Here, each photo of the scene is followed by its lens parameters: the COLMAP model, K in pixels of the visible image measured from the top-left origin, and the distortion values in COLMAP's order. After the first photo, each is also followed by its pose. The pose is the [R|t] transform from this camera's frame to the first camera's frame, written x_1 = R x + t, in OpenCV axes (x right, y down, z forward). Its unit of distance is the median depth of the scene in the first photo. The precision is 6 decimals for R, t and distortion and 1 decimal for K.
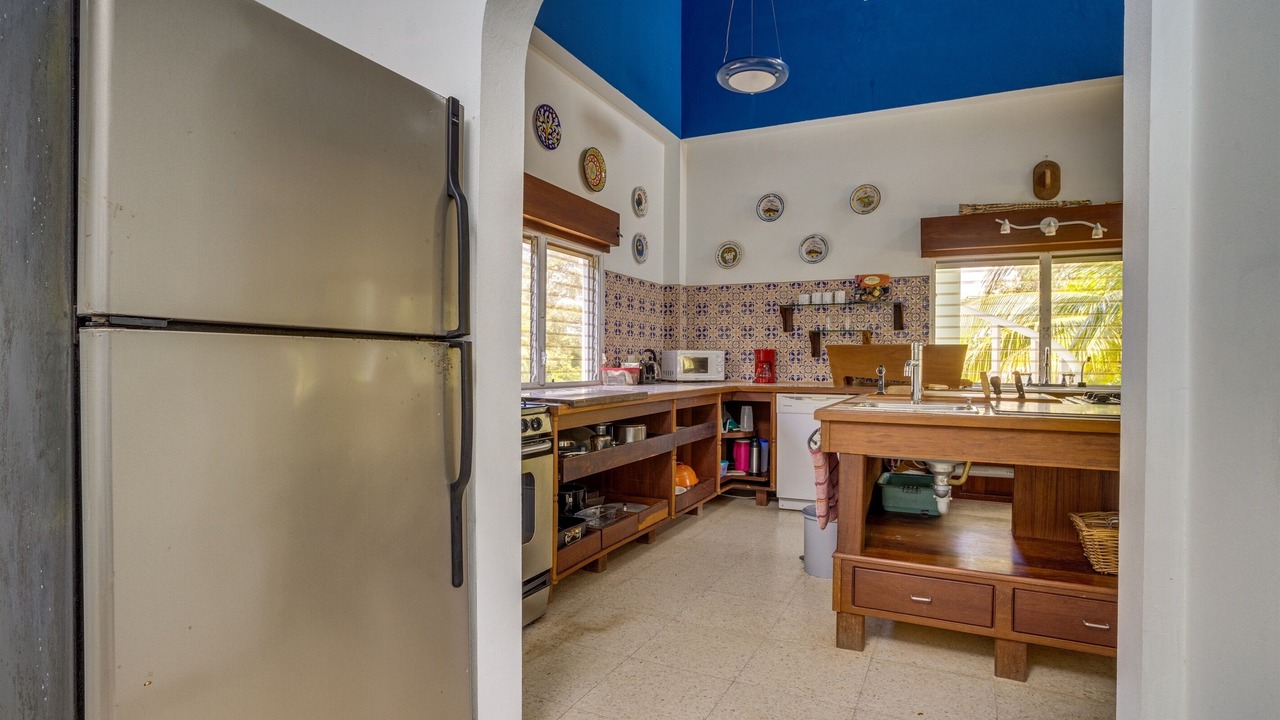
lens RADIAL K [[663.2, 0, 644.7], [0, 663.2, 357.8], [0, 0, 1]] dist [-0.083109, 0.039655]
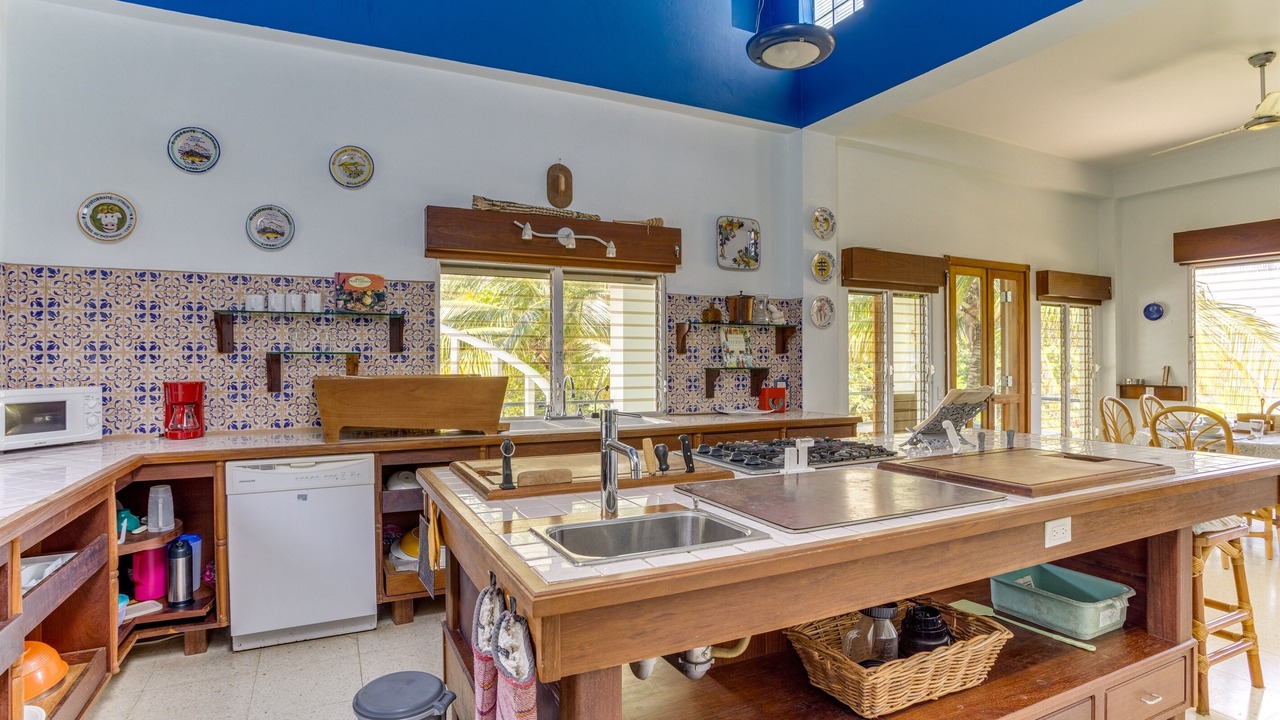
lens RADIAL K [[663.2, 0, 644.7], [0, 663.2, 357.8], [0, 0, 1]] dist [-0.083109, 0.039655]
pose [[0.624226, -0.001127, 0.781243, -0.014073], [0.001754, 0.999998, 0.000041, -0.034409], [-0.781242, 0.001345, 0.624227, 0.309903]]
